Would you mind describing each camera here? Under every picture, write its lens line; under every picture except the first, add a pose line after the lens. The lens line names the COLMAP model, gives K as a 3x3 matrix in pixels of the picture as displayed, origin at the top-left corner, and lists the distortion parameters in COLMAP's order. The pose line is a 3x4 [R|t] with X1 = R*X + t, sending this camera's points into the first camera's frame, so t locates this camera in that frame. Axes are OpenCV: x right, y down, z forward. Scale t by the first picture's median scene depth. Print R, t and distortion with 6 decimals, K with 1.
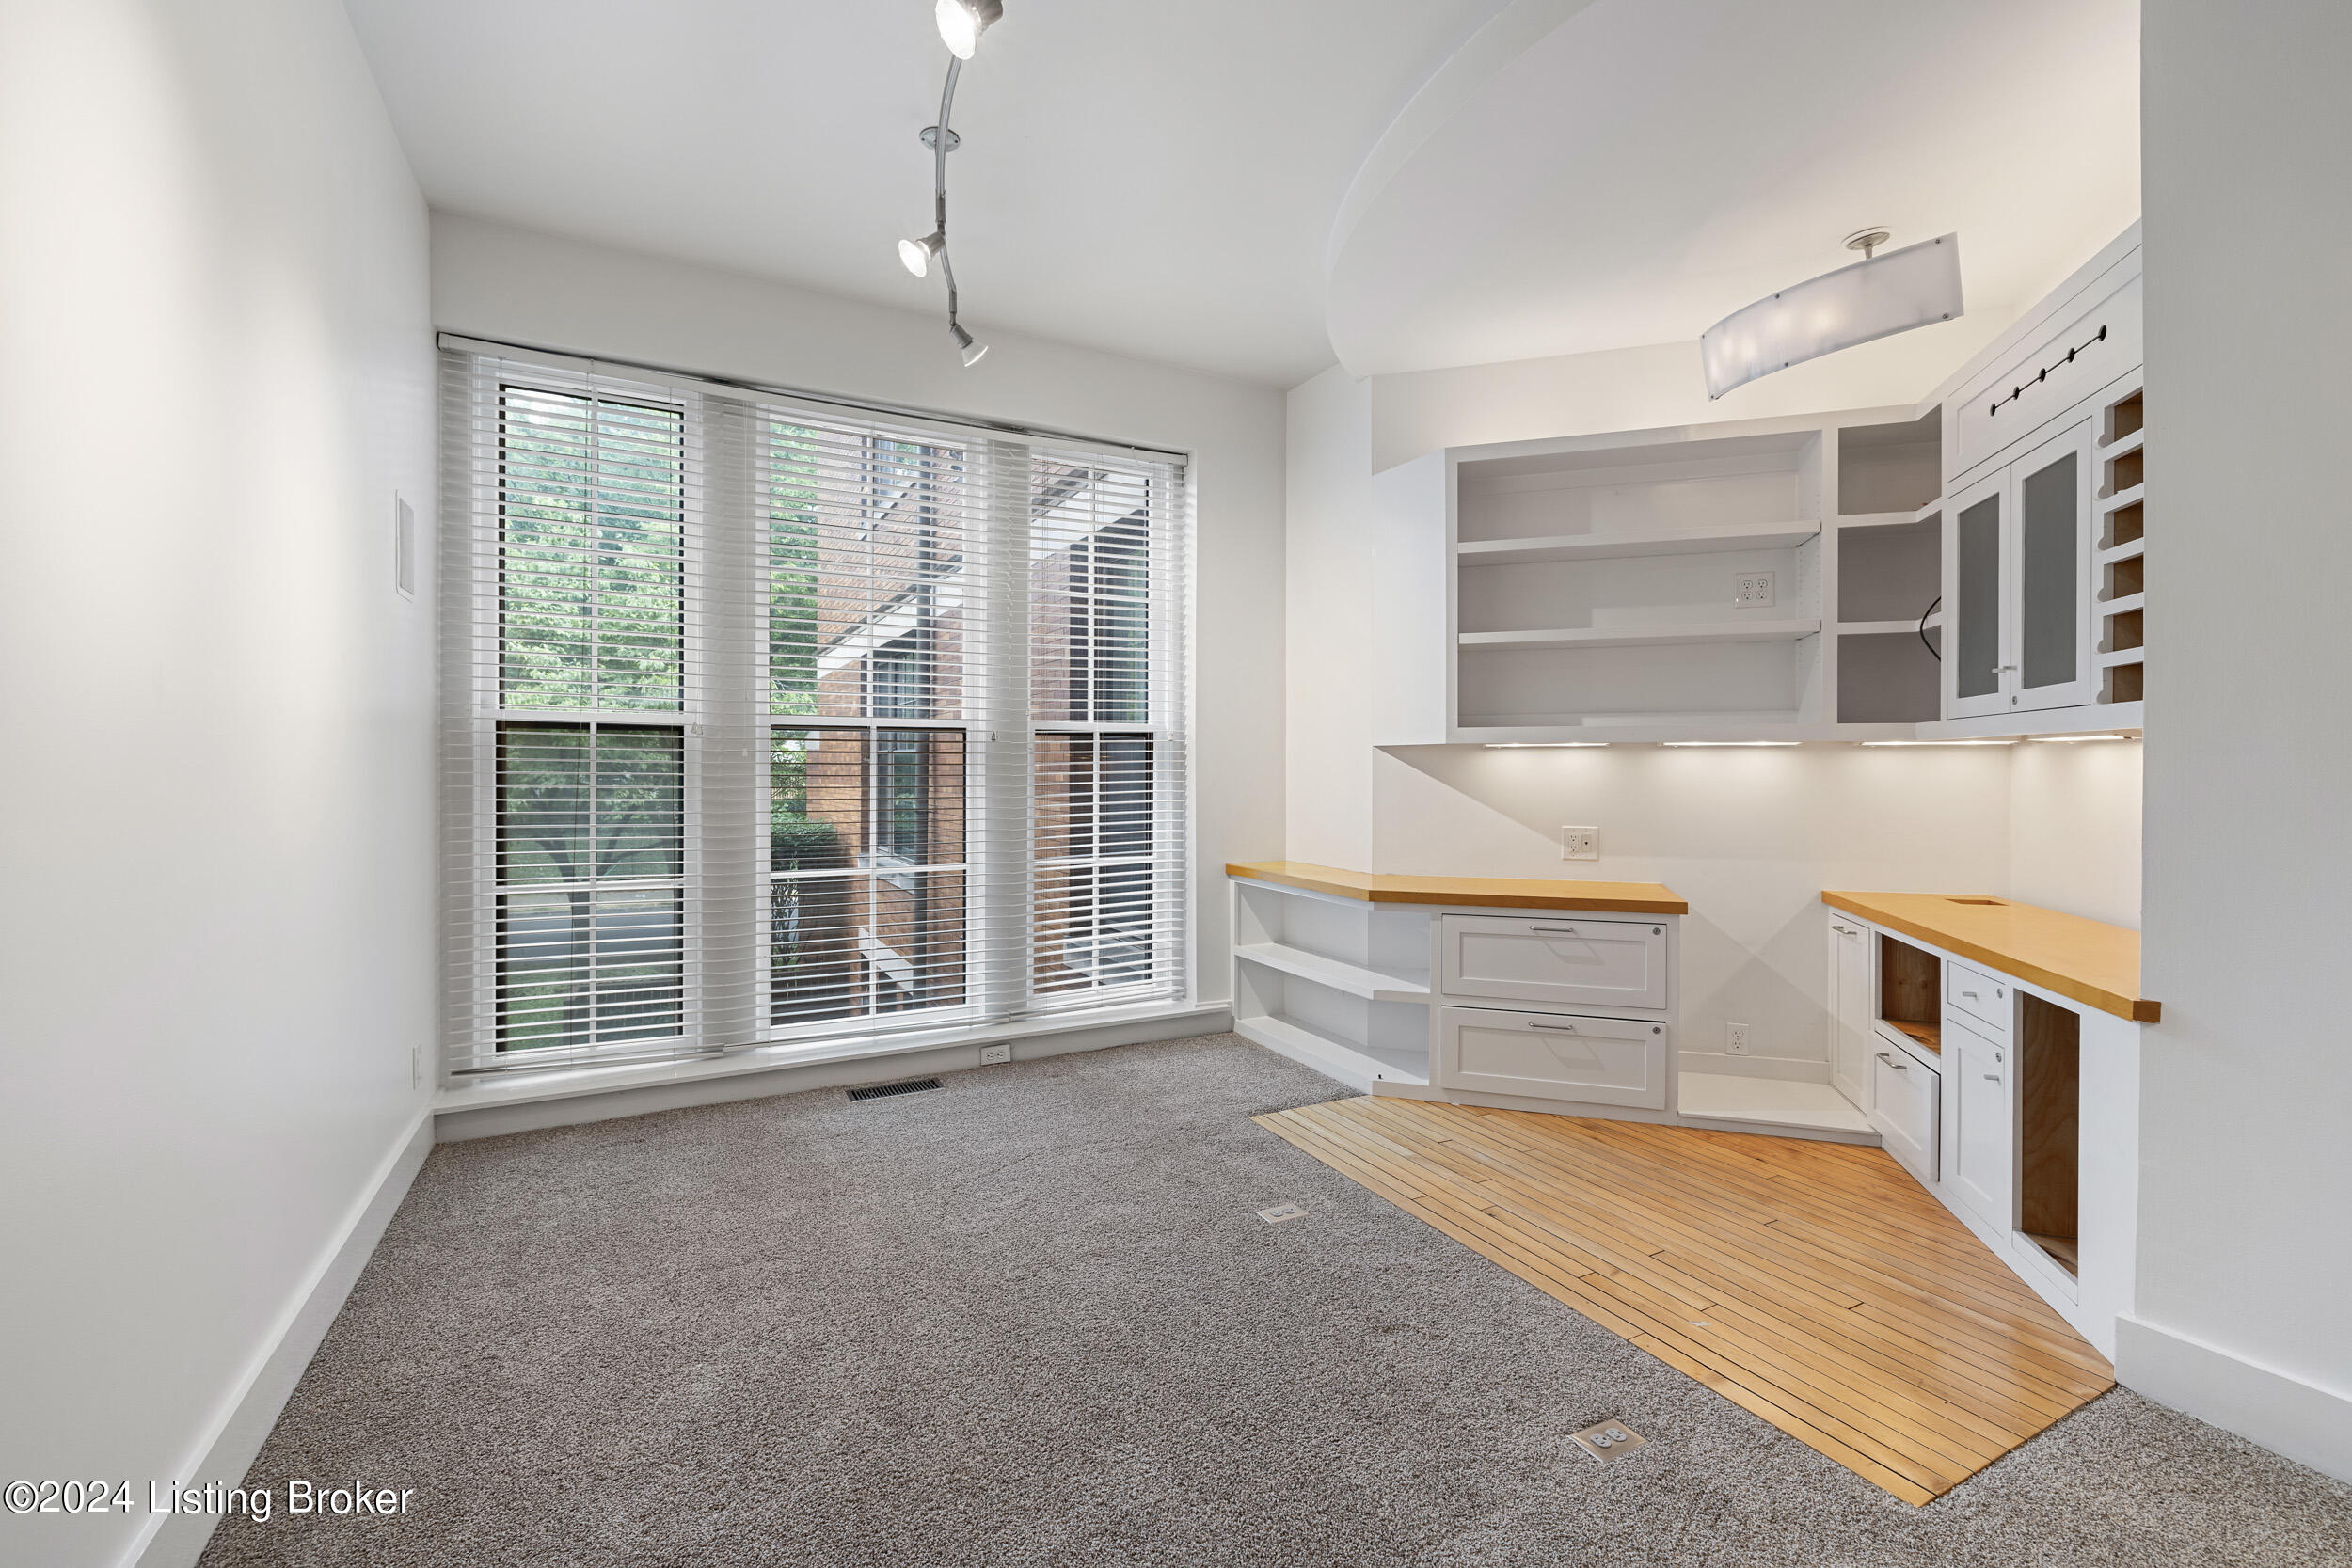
lens RADIAL K [[989.5, 0, 1170.6], [0, 989.5, 779.5], [0, 0, 1]] dist [-0.001135, -0.000356]
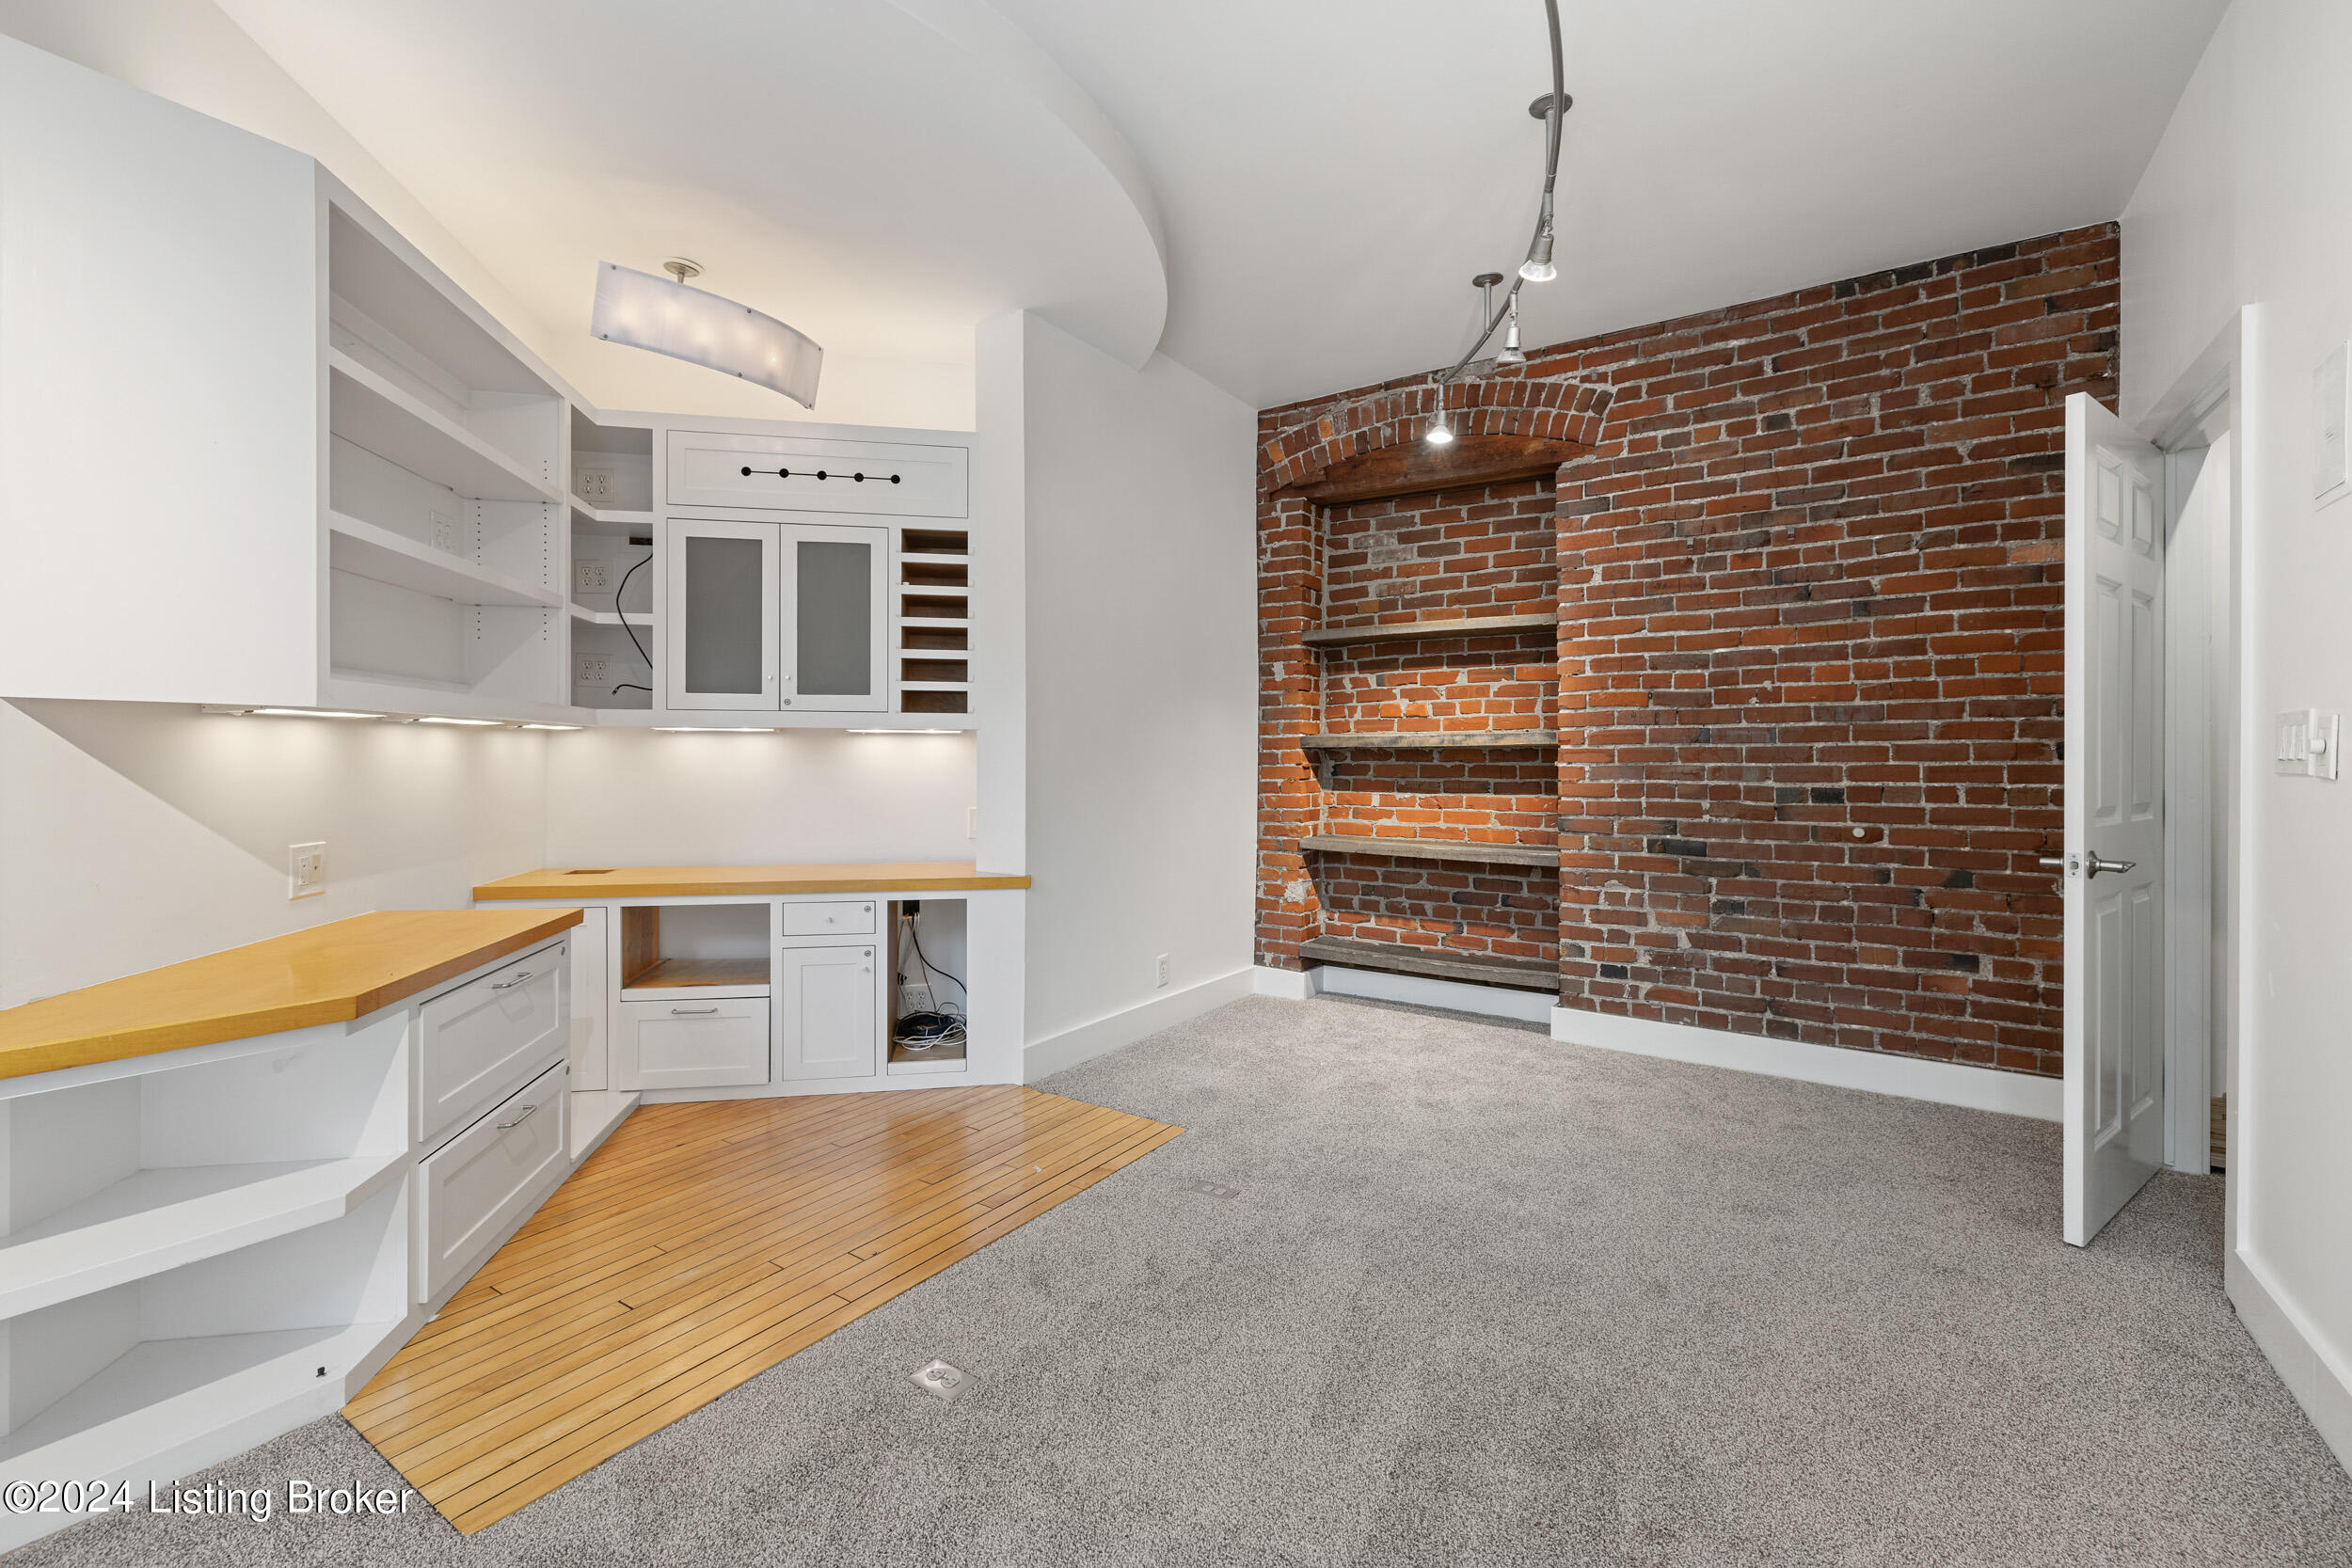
lens RADIAL K [[989.5, 0, 1174.2], [0, 989.5, 759.8], [0, 0, 1]] dist [-0.001135, -0.000356]
pose [[-0.467362, -0.012780, 0.883974, -0.533353], [0.001117, 0.999886, 0.015047, -0.018906], [-0.884066, 0.008020, -0.467294, 1.064008]]
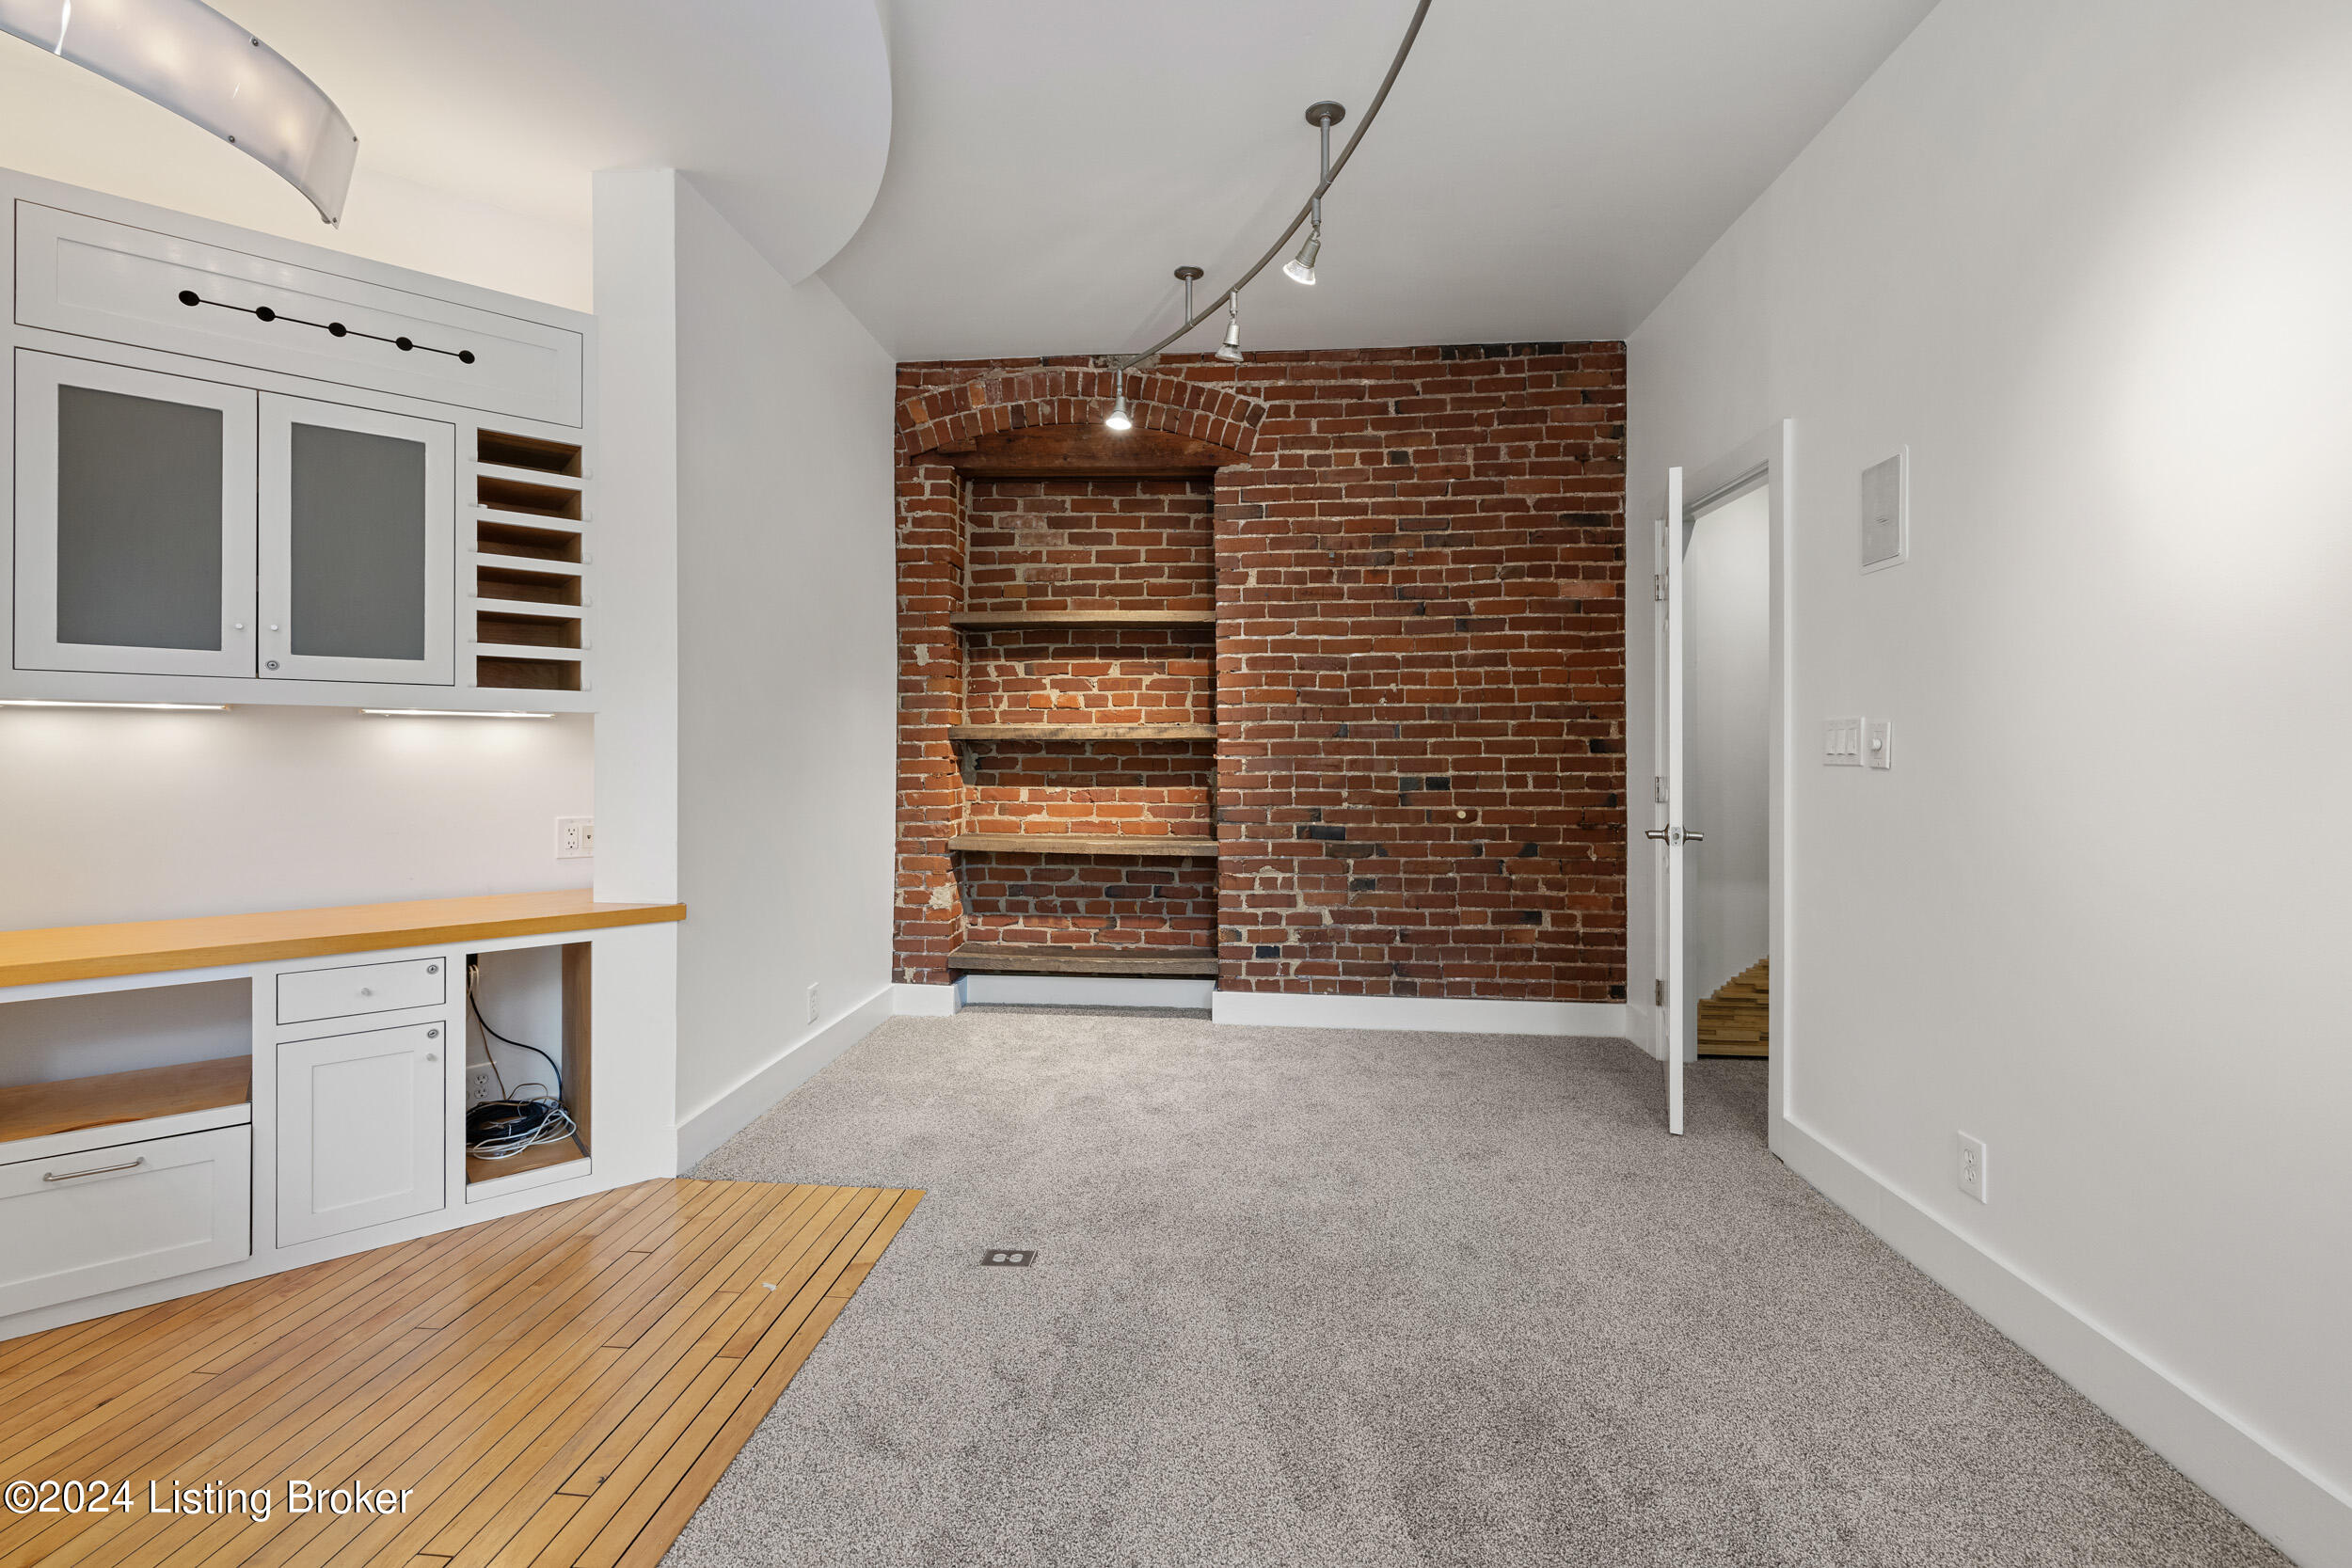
lens RADIAL K [[989.5, 0, 1157.6], [0, 989.5, 748.6], [0, 0, 1]] dist [-0.001135, -0.000356]
pose [[-0.840494, -0.012000, 0.541688, -0.260565], [-0.007057, 0.999912, 0.011201, -0.019029], [-0.541775, 0.005591, -0.840505, 1.199003]]
